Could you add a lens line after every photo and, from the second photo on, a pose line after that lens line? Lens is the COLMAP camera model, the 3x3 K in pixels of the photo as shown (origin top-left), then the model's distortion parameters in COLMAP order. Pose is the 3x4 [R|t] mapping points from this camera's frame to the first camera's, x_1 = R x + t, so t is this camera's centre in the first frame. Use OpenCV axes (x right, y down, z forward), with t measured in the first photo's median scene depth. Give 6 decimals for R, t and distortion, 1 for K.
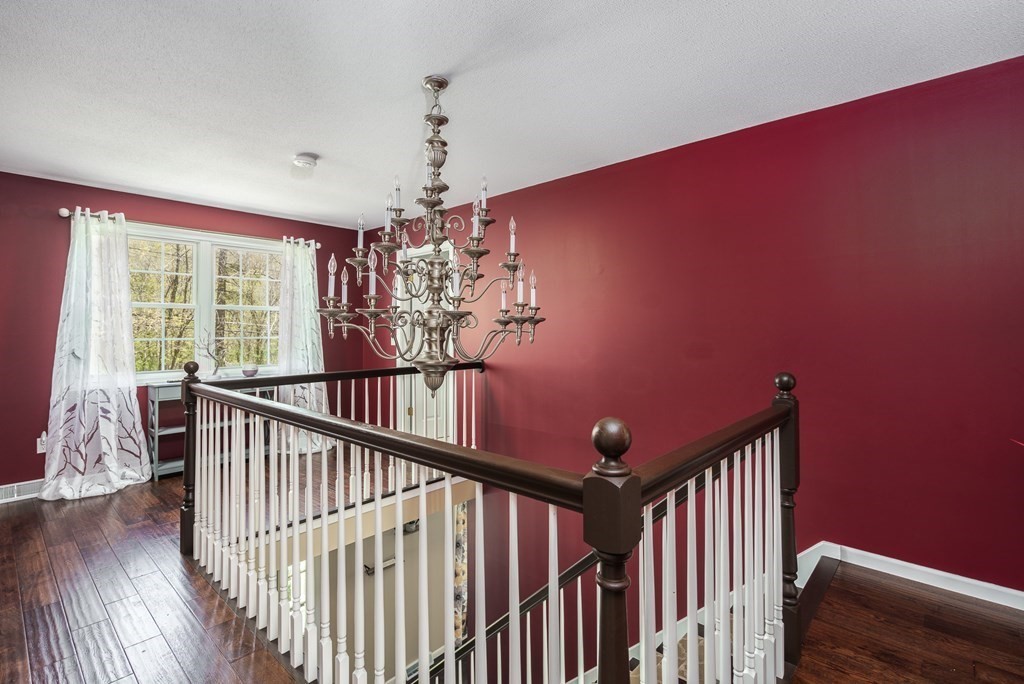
lens RADIAL K [[477.3, 0, 510.5], [0, 477.3, 318.0], [0, 0, 1]] dist [-0.000315, 0.000012]
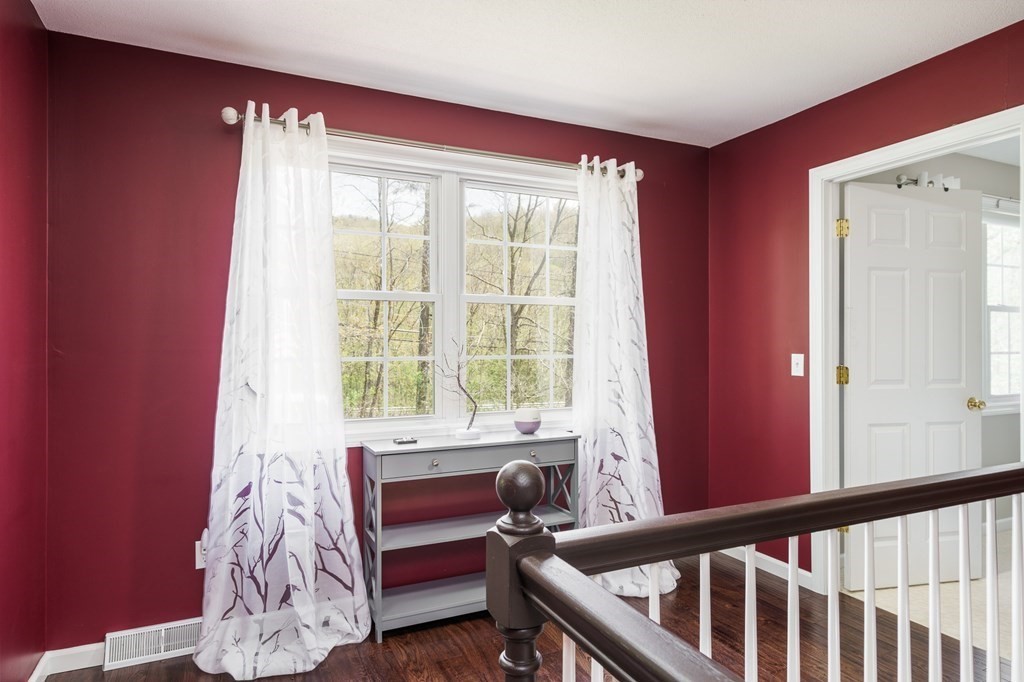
lens RADIAL K [[612.1, 0, 512.8], [0, 612.1, 340.4], [0, 0, 1]] dist [0.005891, 0.000707]
pose [[0.921936, 0.003113, -0.387329, -0.372368], [0.003729, 0.999850, 0.016913, 0.014479], [0.387324, -0.017037, 0.921786, 0.475886]]
